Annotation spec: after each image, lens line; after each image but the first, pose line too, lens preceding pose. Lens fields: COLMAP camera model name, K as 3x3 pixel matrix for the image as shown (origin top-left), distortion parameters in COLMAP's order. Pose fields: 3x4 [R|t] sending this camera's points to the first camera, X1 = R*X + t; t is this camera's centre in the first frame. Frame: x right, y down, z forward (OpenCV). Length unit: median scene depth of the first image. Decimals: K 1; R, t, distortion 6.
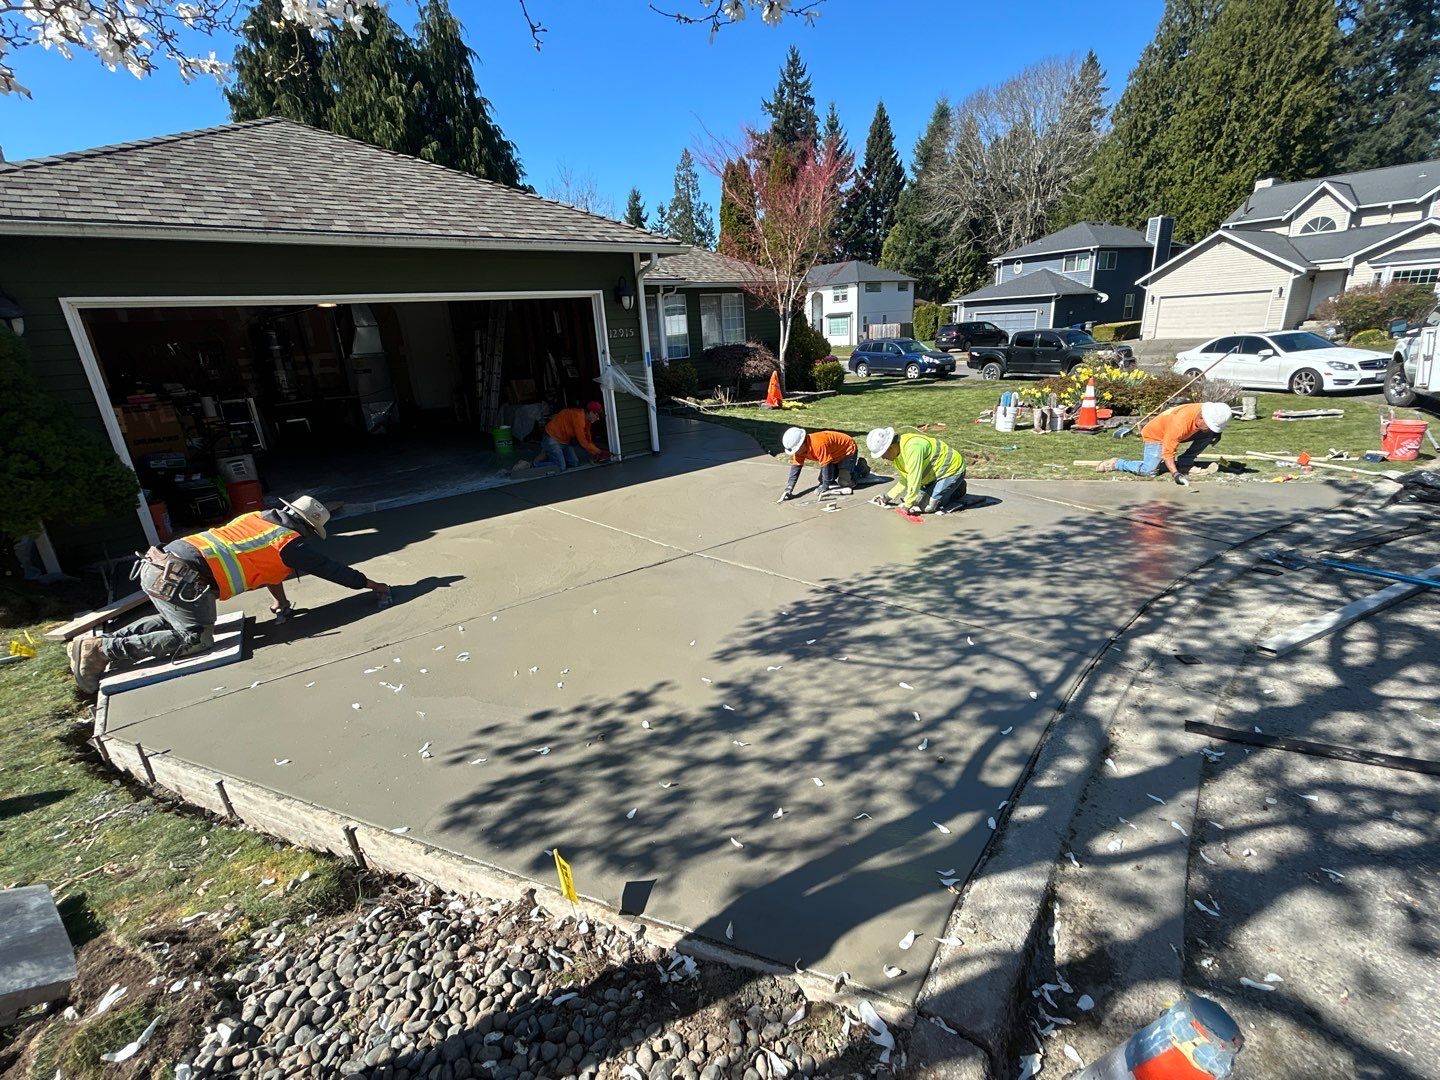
lens RADIAL K [[635.3, 0, 724.6], [0, 635.3, 542.0], [0, 0, 1]] dist [-0.002563, 0.000795]
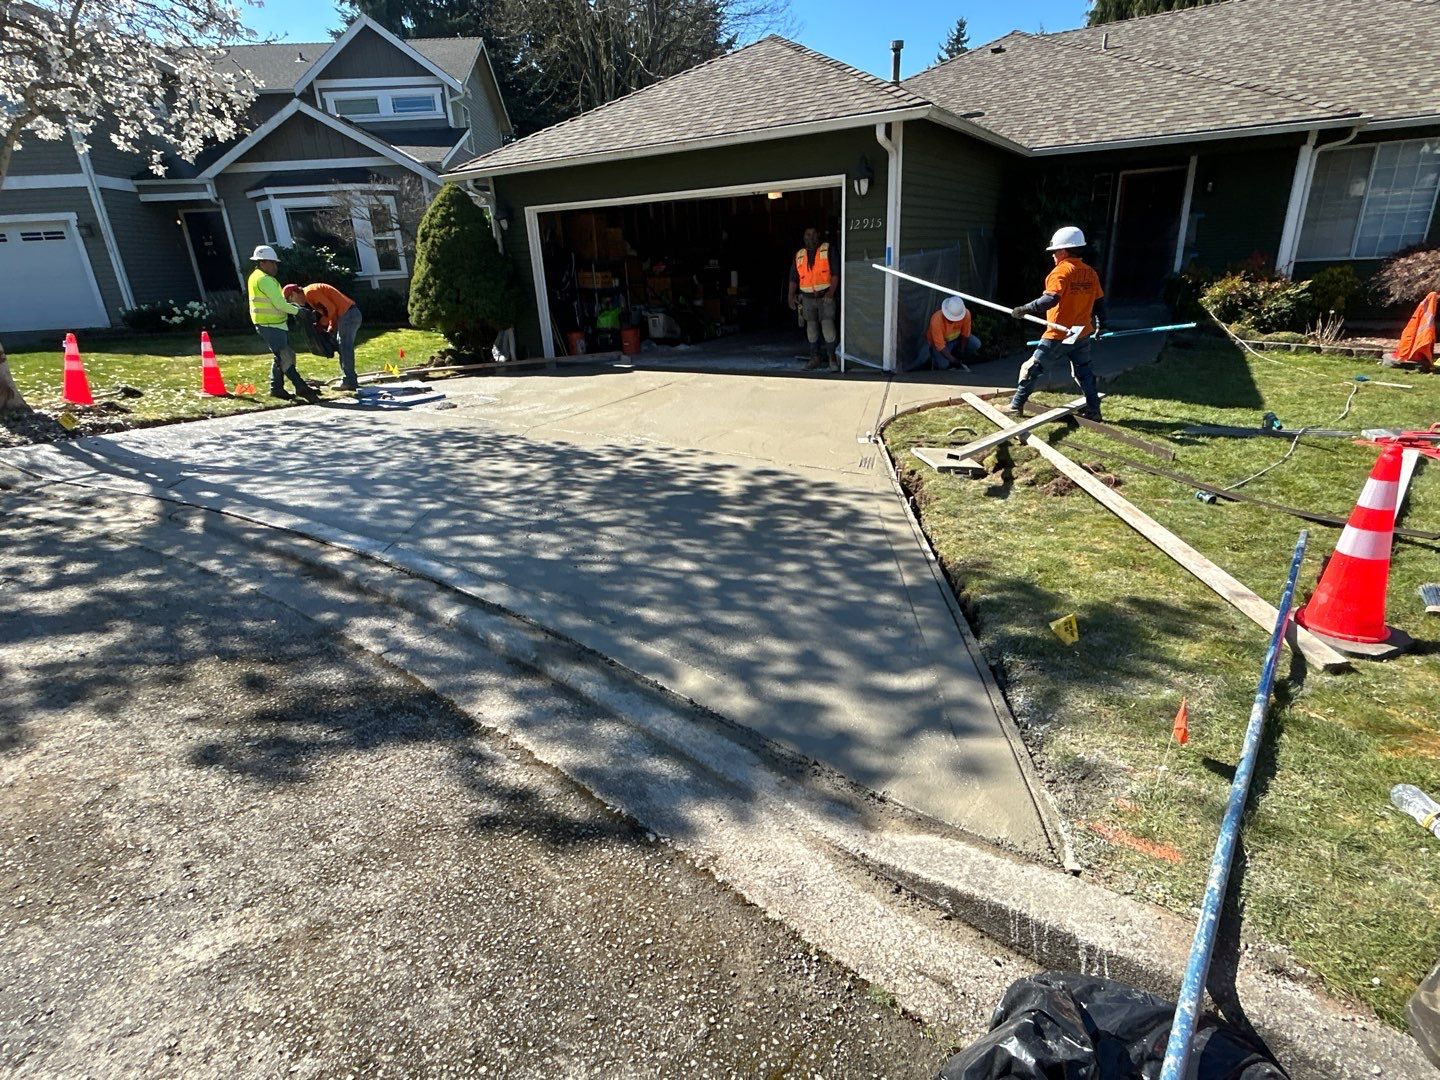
lens RADIAL K [[732.0, 0, 720.0], [0, 732.0, 540.0], [0, 0, 1]] dist [-0.005581, 0.001158]
pose [[0.310798, 0.379893, -0.871255, 0.400160], [-0.280334, 0.912513, 0.297881, -0.088971], [0.908195, 0.151661, 0.390104, 0.250473]]
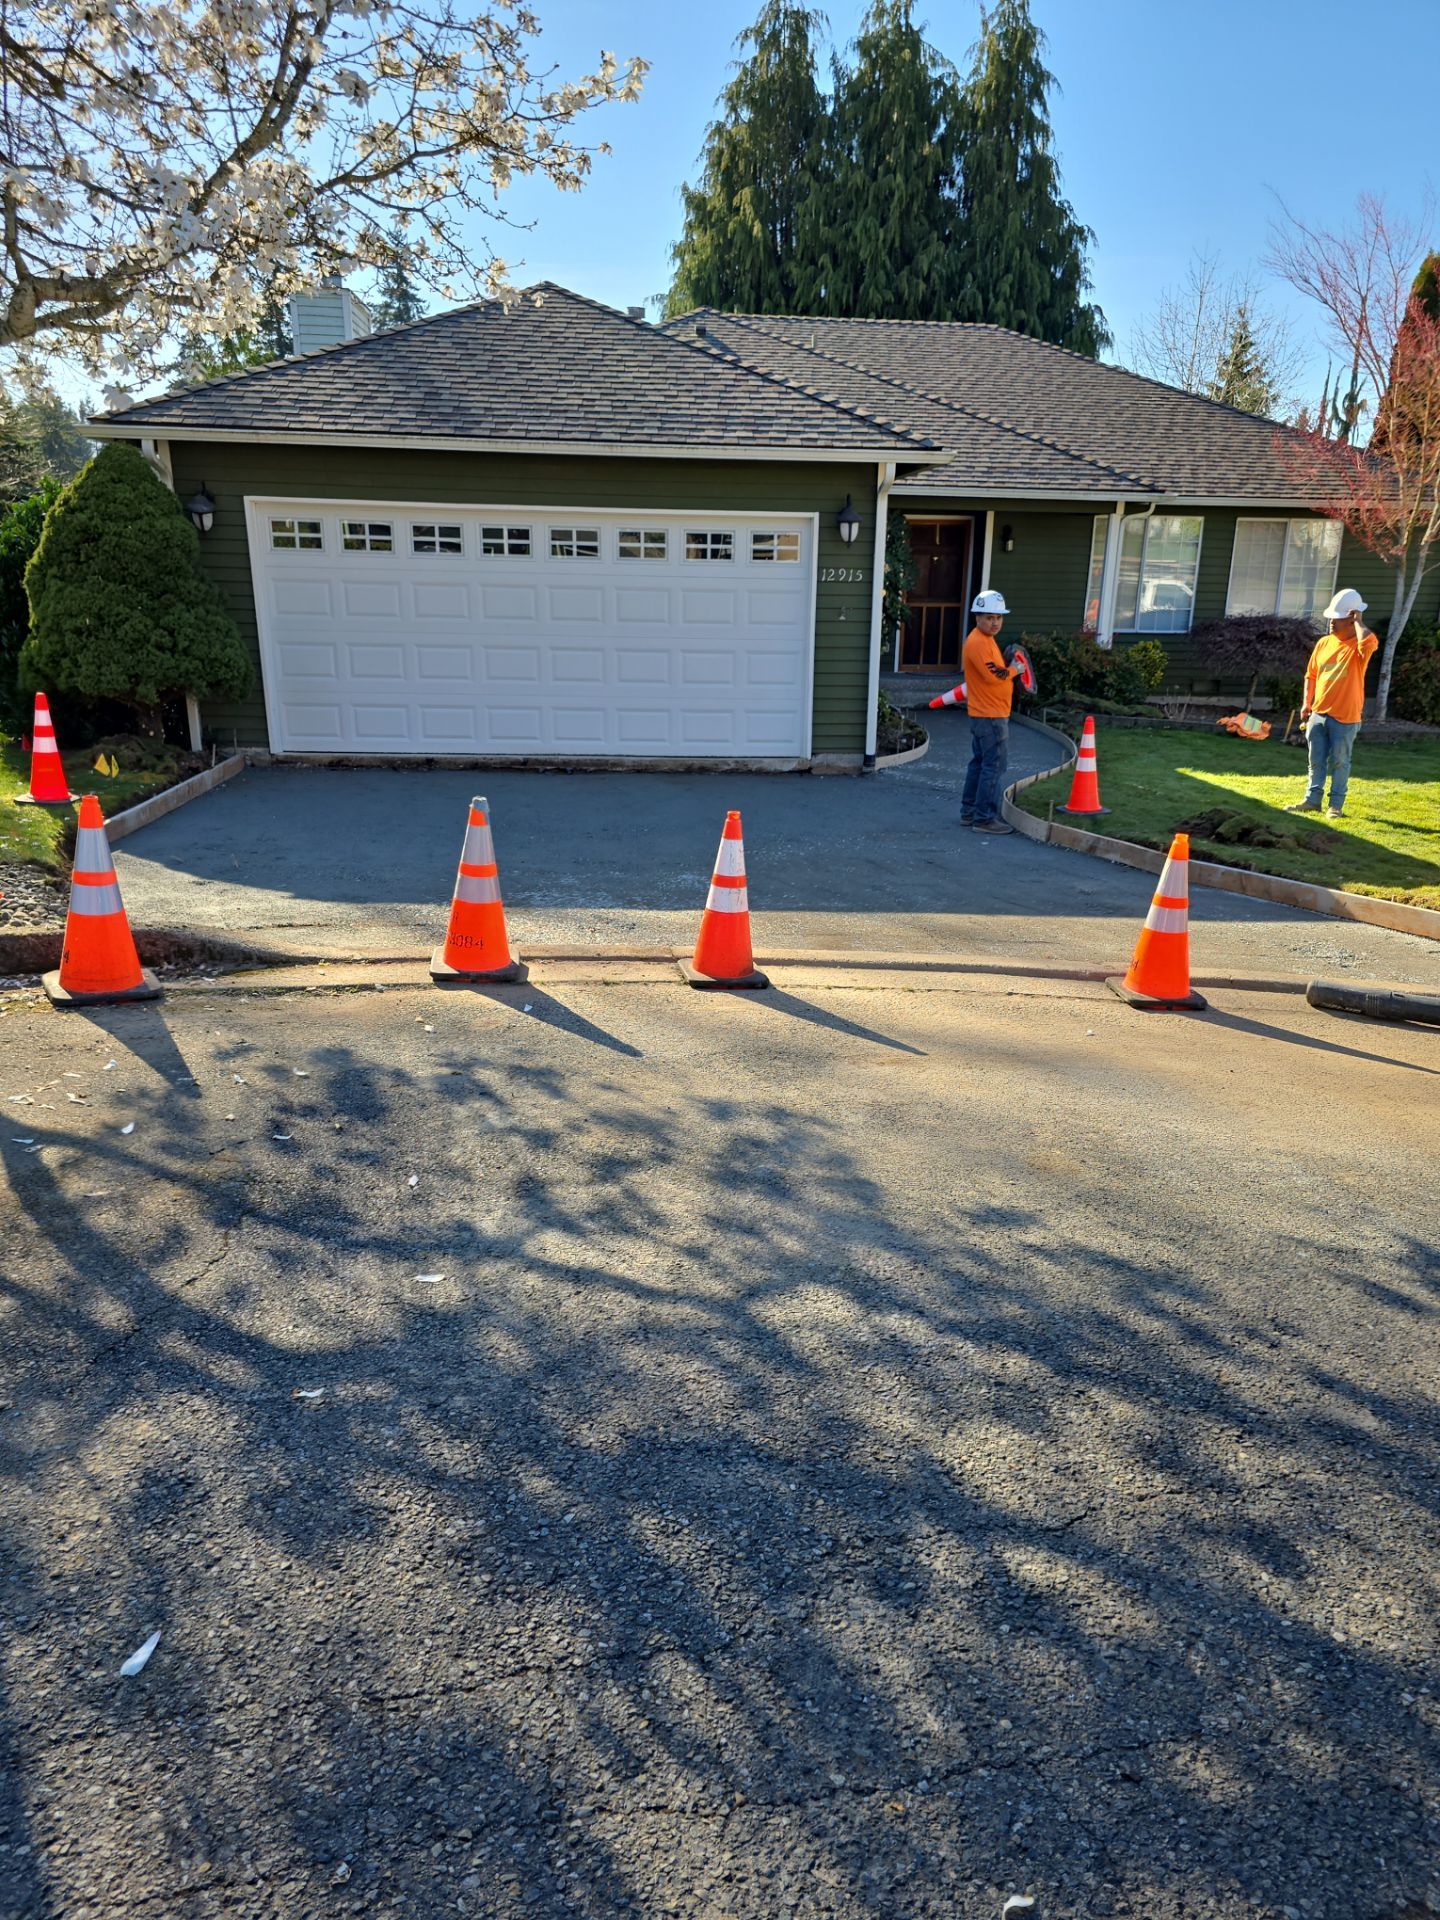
lens RADIAL K [[1266.1, 0, 740.3], [0, 1266.1, 961.2], [0, 0, 1]] dist [0.057425, -0.047074]
pose [[0.803597, 0.241848, -0.543821, 0.299267], [-0.252054, 0.966024, 0.057154, 0.012115], [0.539167, 0.091143, 0.837252, -0.088180]]
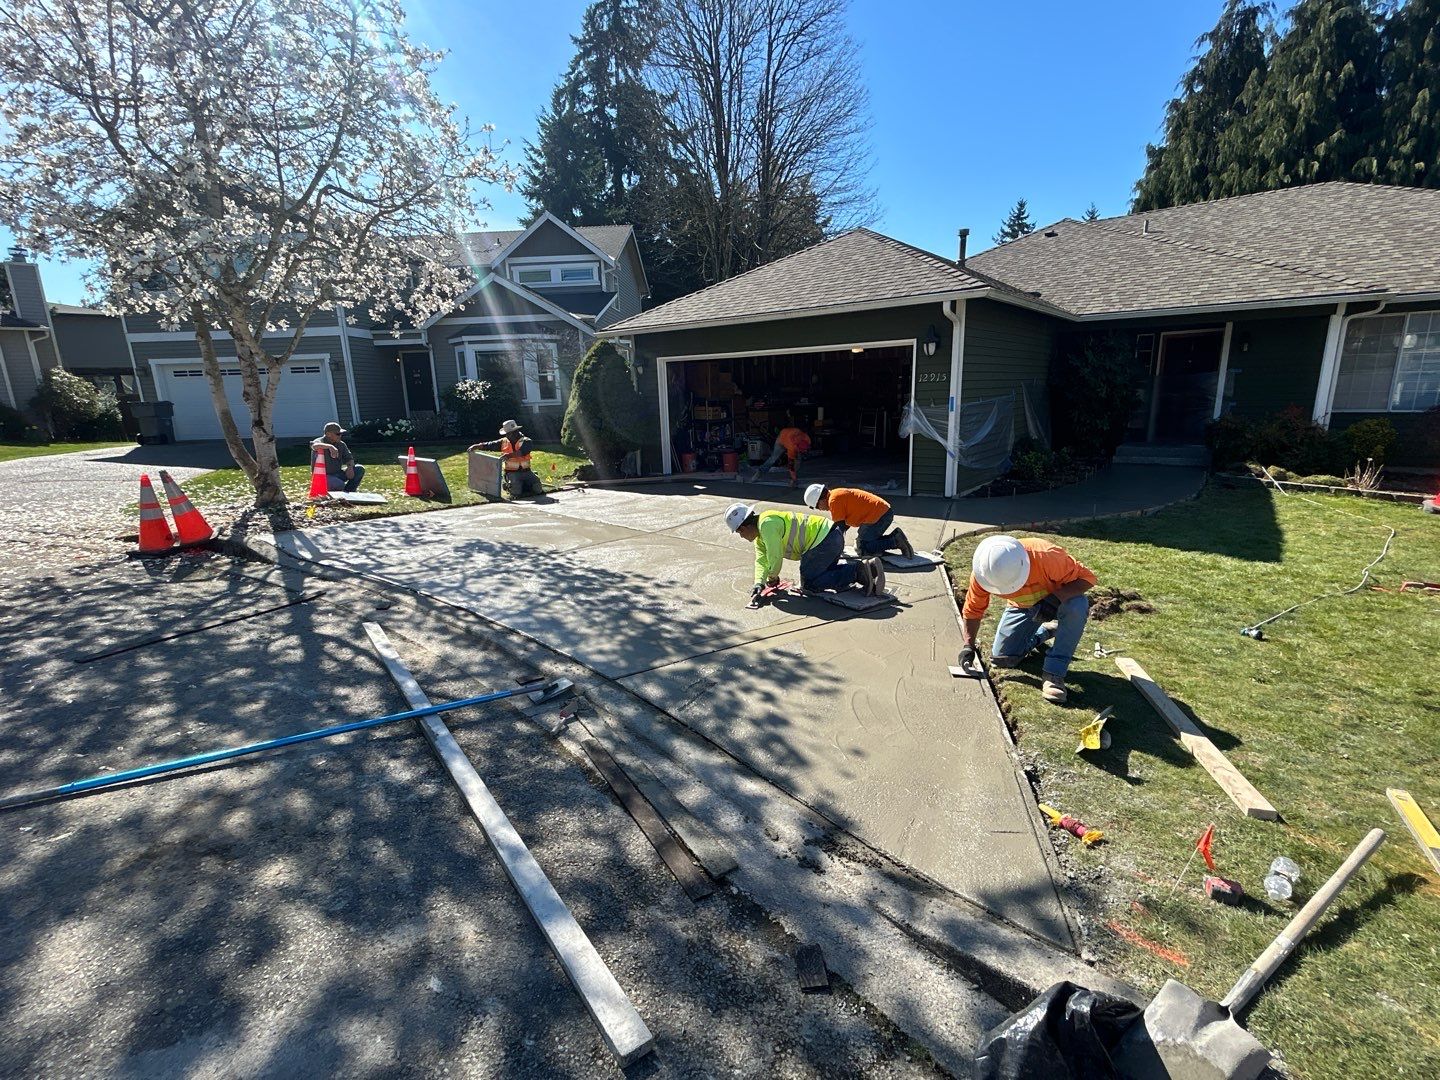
lens RADIAL K [[632.2, 0, 723.6], [0, 632.2, 540.9], [0, 0, 1]] dist [-0.002021, 0.000649]
pose [[0.183462, 0.276073, -0.943465, 0.412414], [-0.302317, 0.929087, 0.213078, -0.098745], [0.935385, 0.246134, 0.253914, 0.241990]]
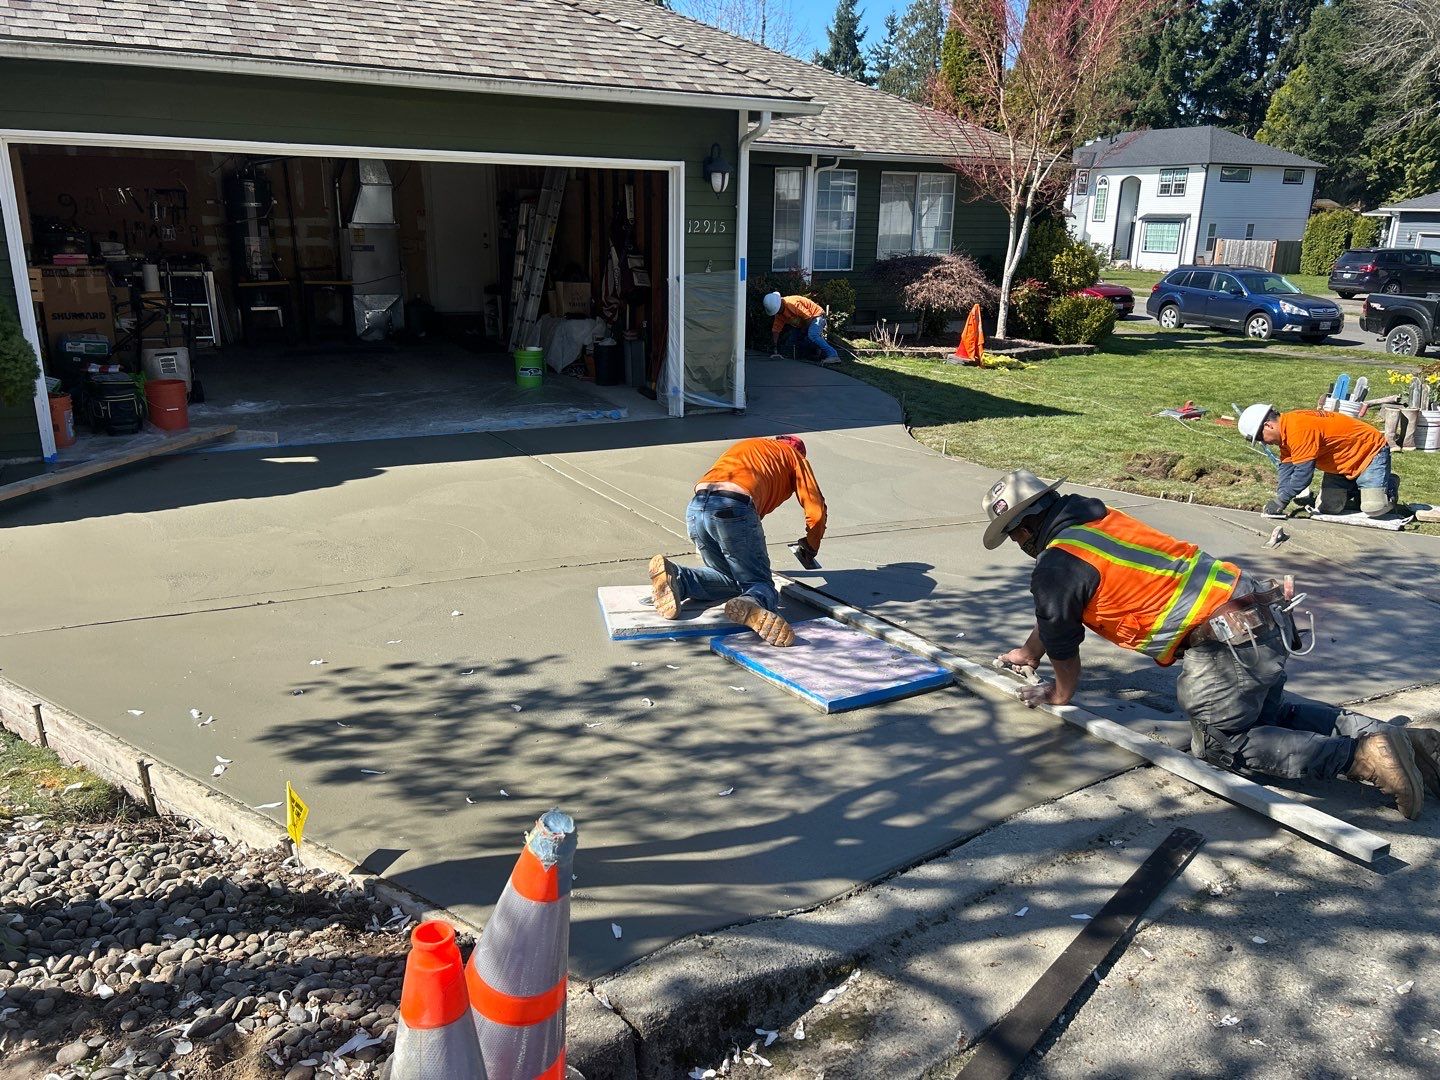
lens RADIAL K [[1058.9, 0, 720.0], [0, 1058.9, 540.0], [0, 0, 1]] dist [0.056566, -0.061406]
pose [[0.972193, 0.135288, -0.191150, 0.055010], [-0.140802, 0.989916, -0.015501, 0.006719], [0.187126, 0.041984, 0.981438, -0.041901]]
